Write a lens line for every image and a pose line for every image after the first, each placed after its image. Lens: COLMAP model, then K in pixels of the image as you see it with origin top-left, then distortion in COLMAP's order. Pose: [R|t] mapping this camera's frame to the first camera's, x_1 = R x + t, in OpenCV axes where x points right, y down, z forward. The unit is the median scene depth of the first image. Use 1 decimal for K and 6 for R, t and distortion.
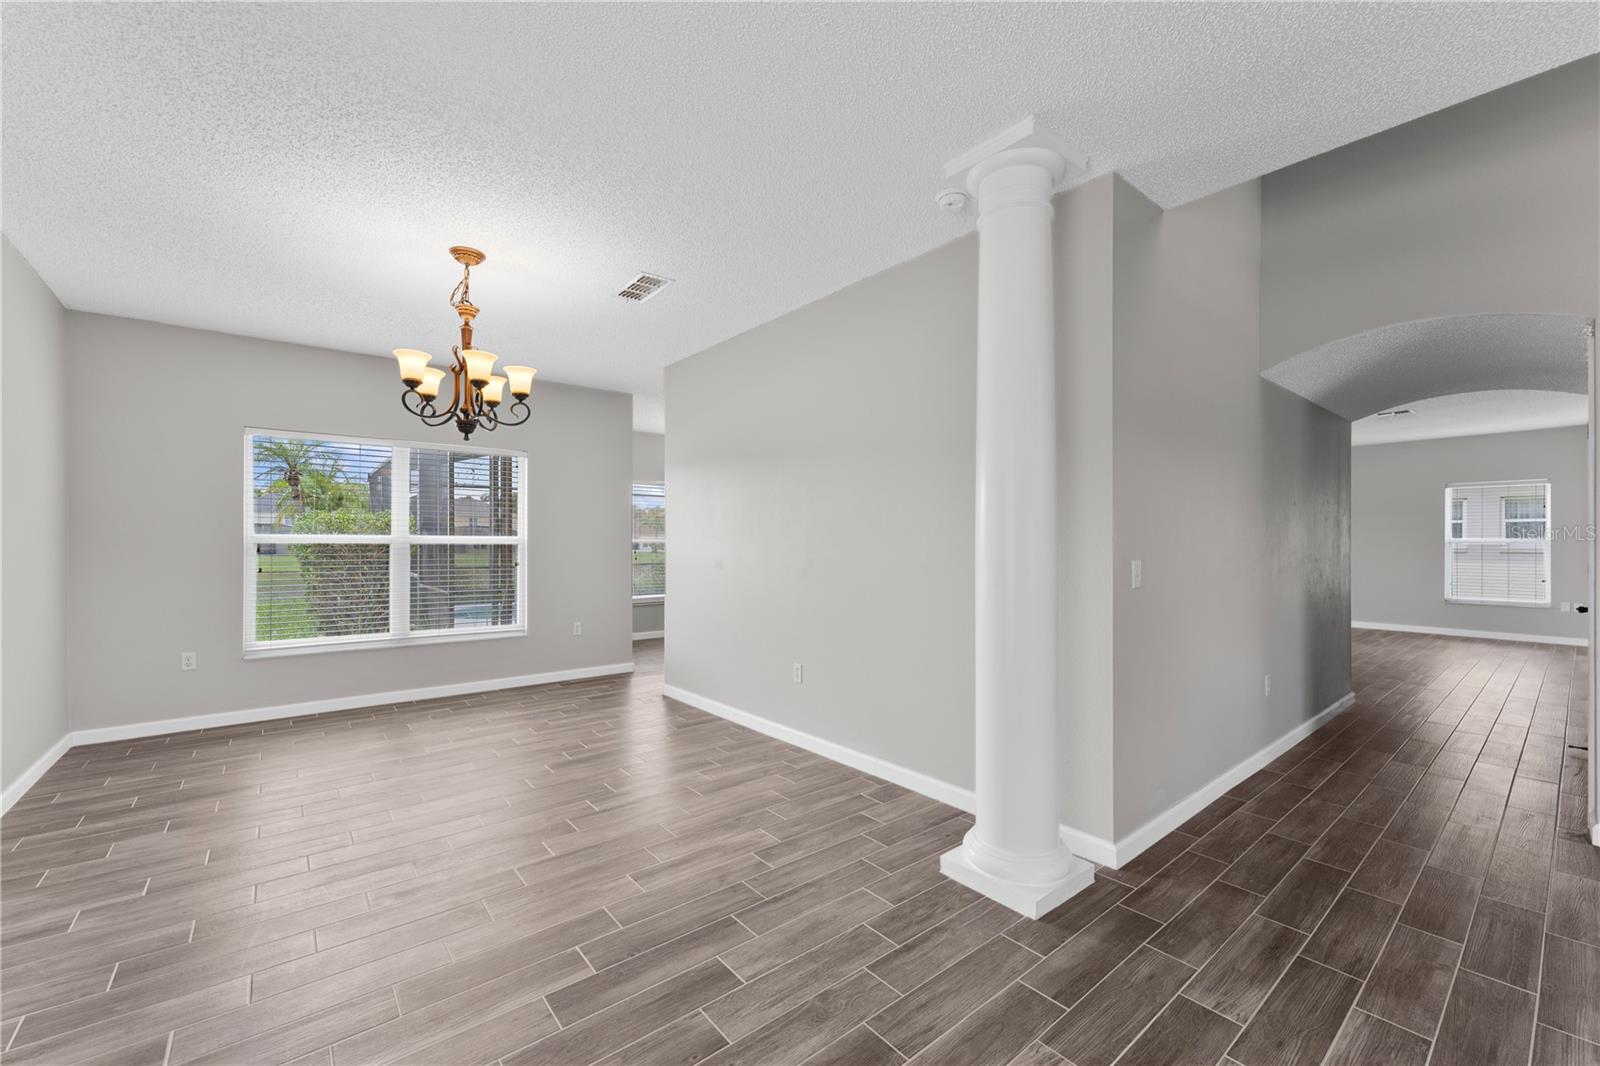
lens RADIAL K [[640.4, 0, 793.1], [0, 640.4, 551.6], [0, 0, 1]] dist [-0.004277, 0.000985]
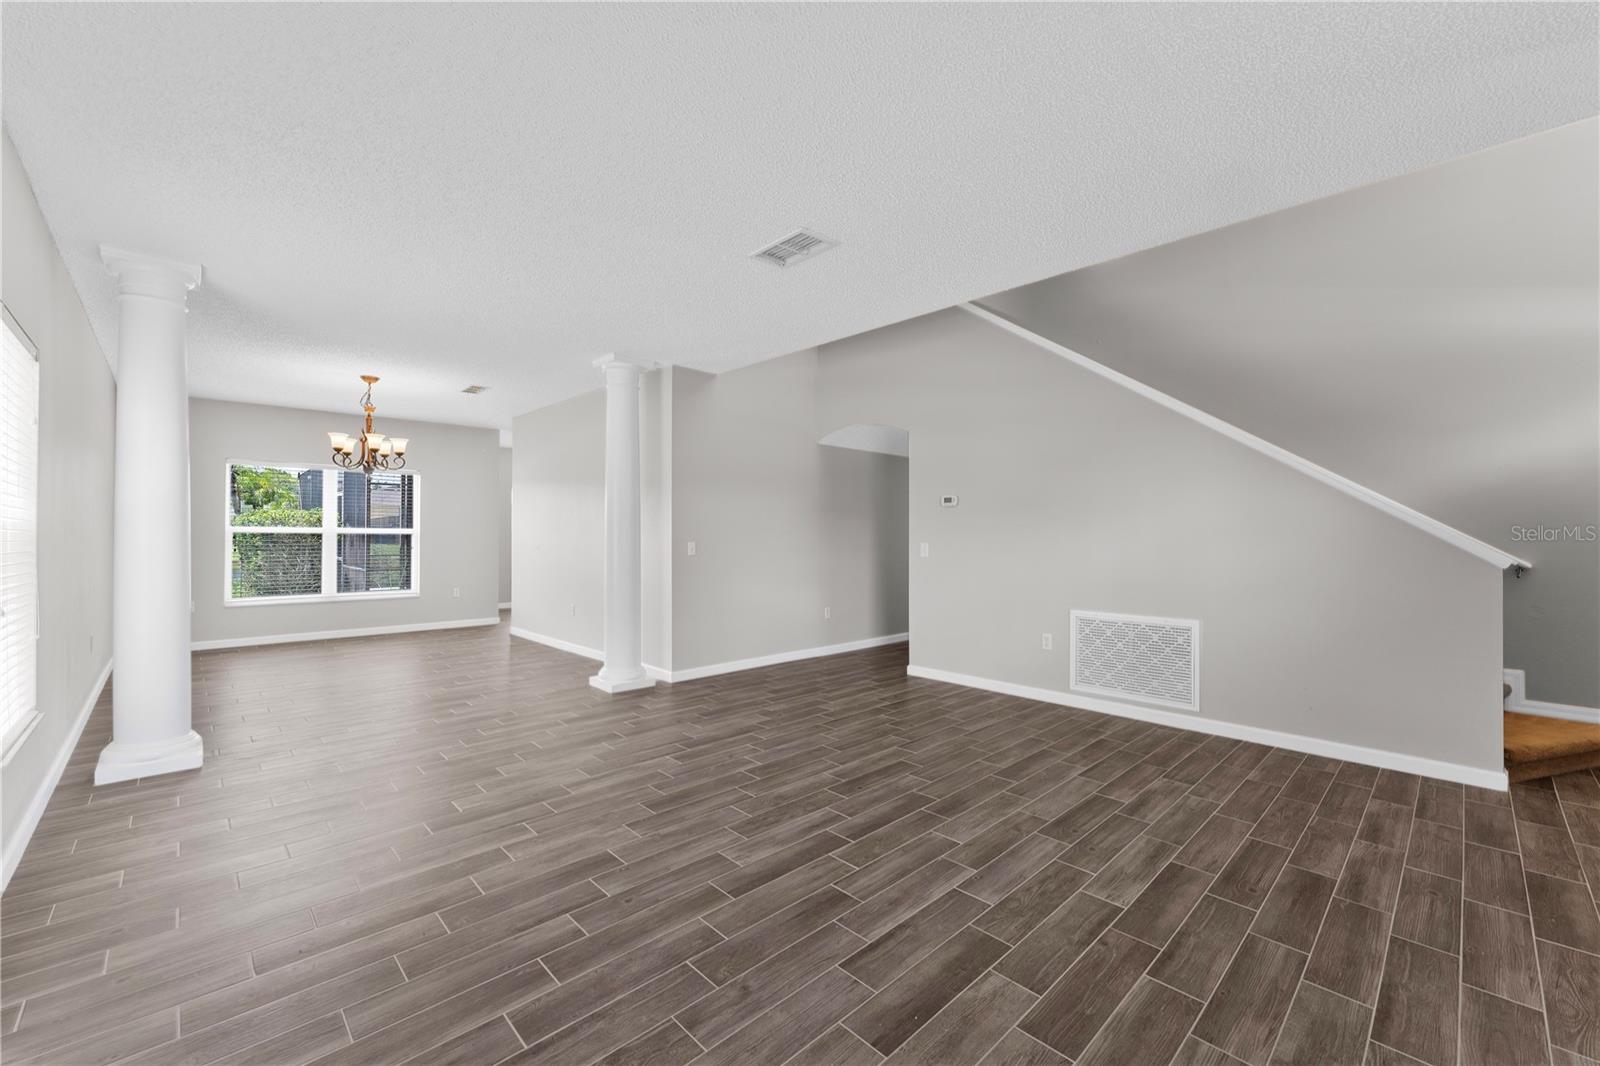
lens RADIAL K [[640.4, 0, 788.1], [0, 640.4, 537.0], [0, 0, 1]] dist [-0.004277, 0.000985]
pose [[0.997293, 0.003580, 0.073437, 0.348645], [-0.002682, 0.999921, -0.012314, 0.011389], [-0.073475, 0.012084, 0.997224, -0.575765]]
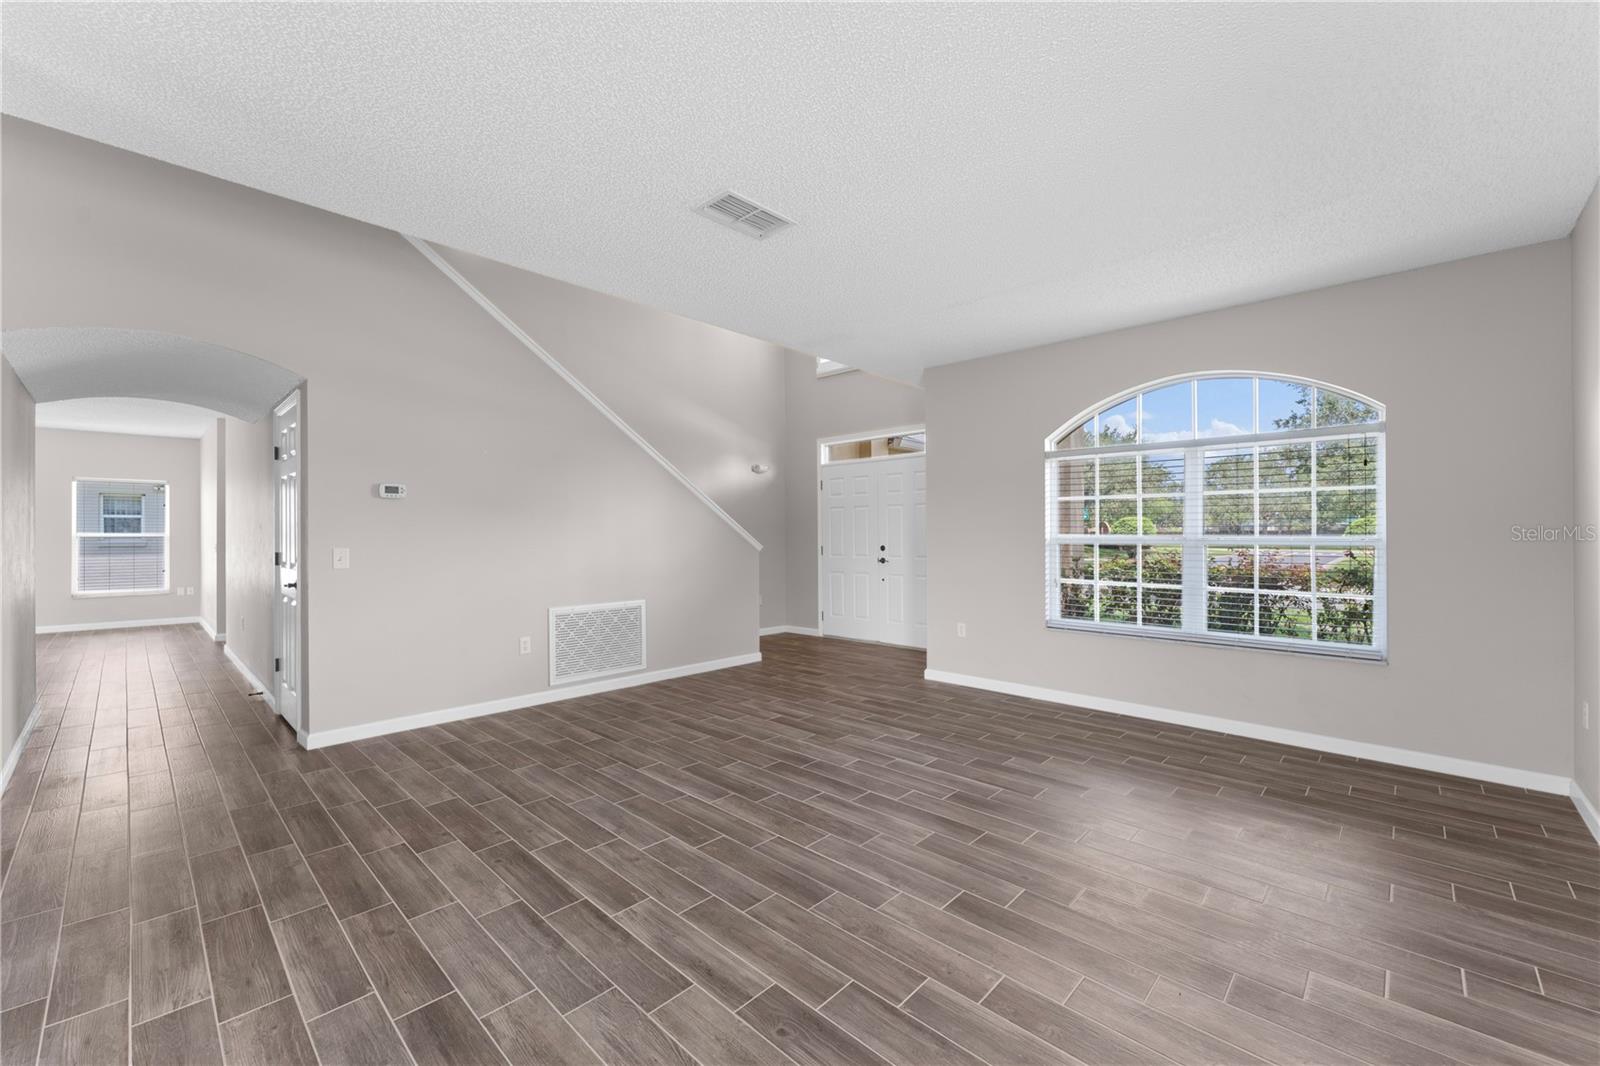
lens RADIAL K [[640.4, 0, 790.7], [0, 640.4, 532.0], [0, 0, 1]] dist [-0.004277, 0.000985]
pose [[-0.117776, 0.004216, 0.993031, -0.142827], [0.018750, 0.999822, -0.002022, 0.000937], [-0.992863, 0.018381, -0.117834, 0.053614]]
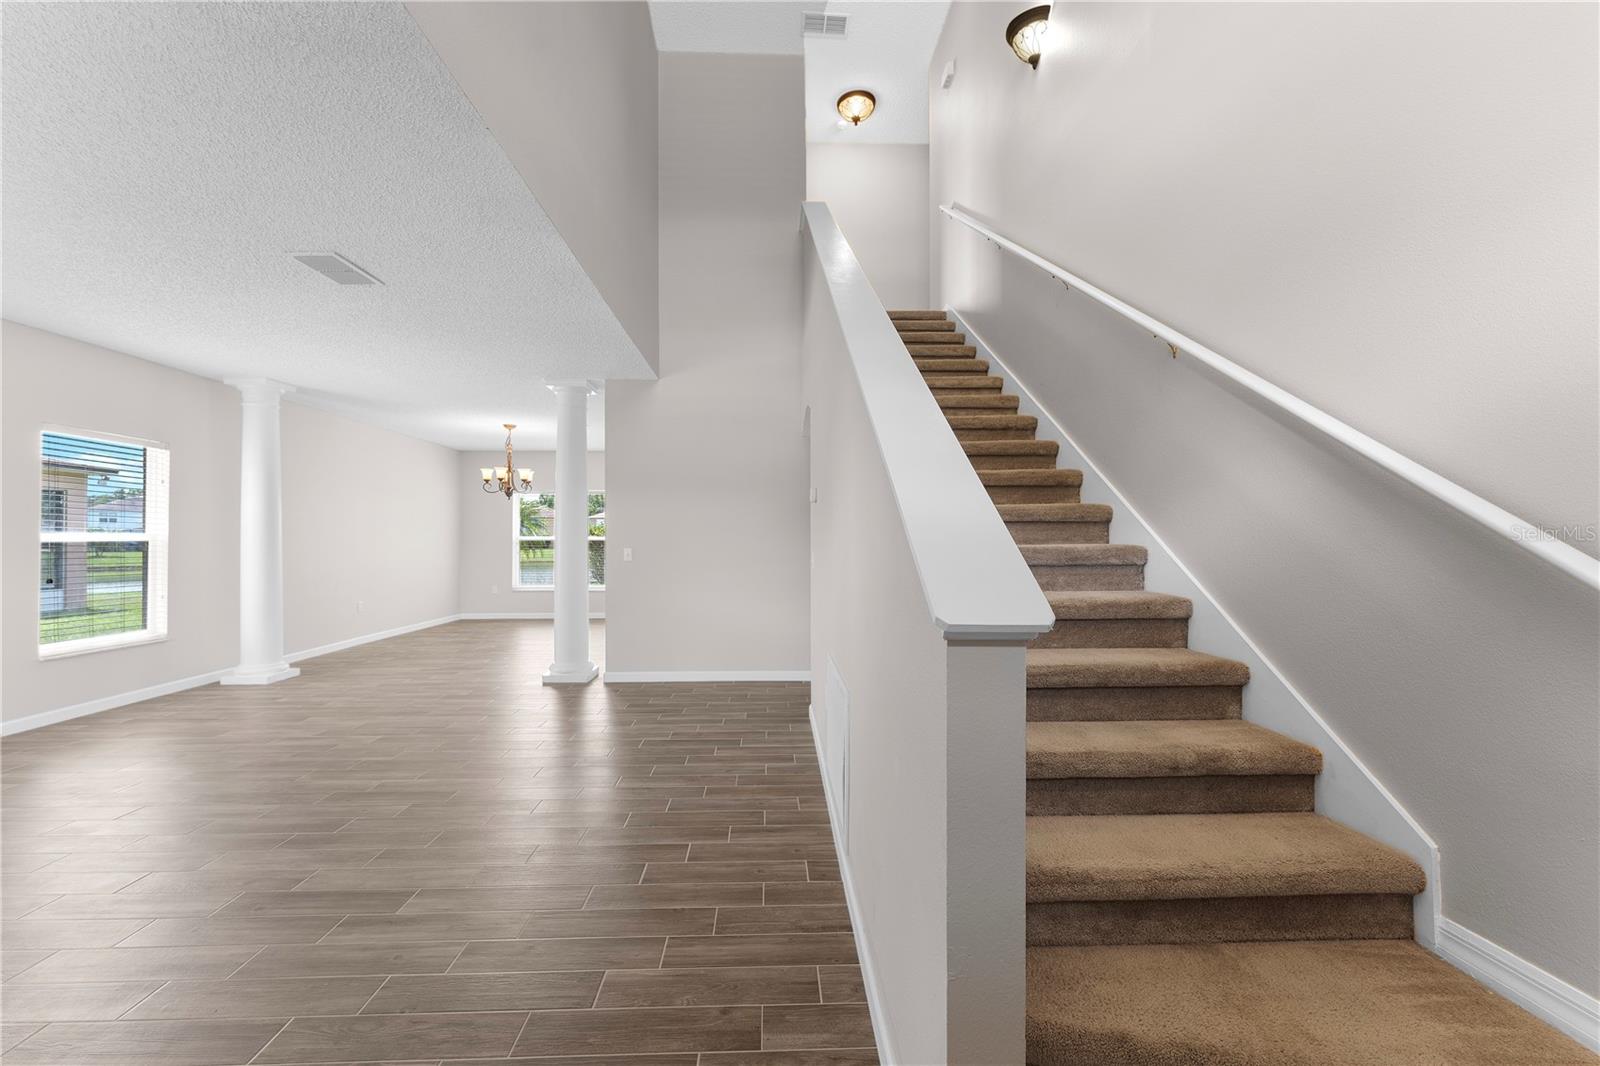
lens RADIAL K [[640.4, 0, 788.5], [0, 640.4, 535.4], [0, 0, 1]] dist [-0.004277, 0.000985]
pose [[0.801374, -0.003470, -0.598154, 1.135698], [-0.009301, 0.999790, -0.018261, 0.003659], [0.598092, 0.020198, 0.801173, -0.211109]]
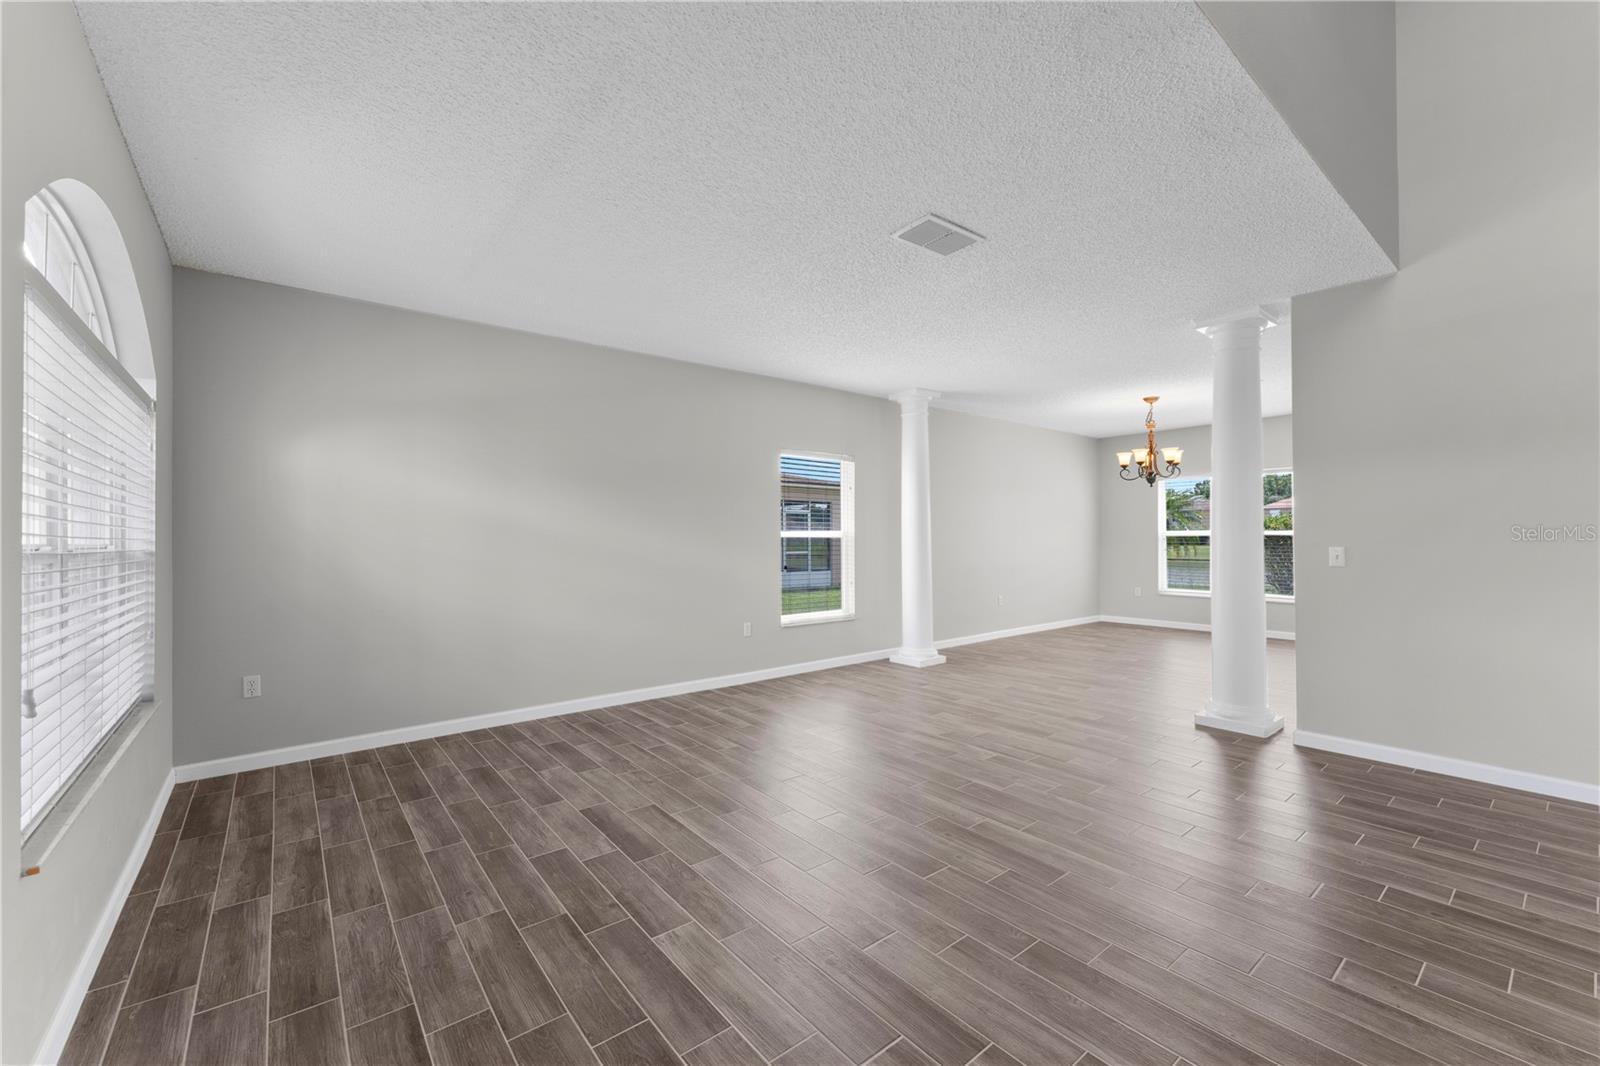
lens RADIAL K [[640.4, 0, 799.8], [0, 640.4, 533.2], [0, 0, 1]] dist [-0.004277, 0.000985]
pose [[0.004936, -0.004448, -0.999978, 0.972242], [-0.011368, 0.999925, -0.004504, 0.002530], [0.999923, 0.011390, 0.004885, -0.101443]]
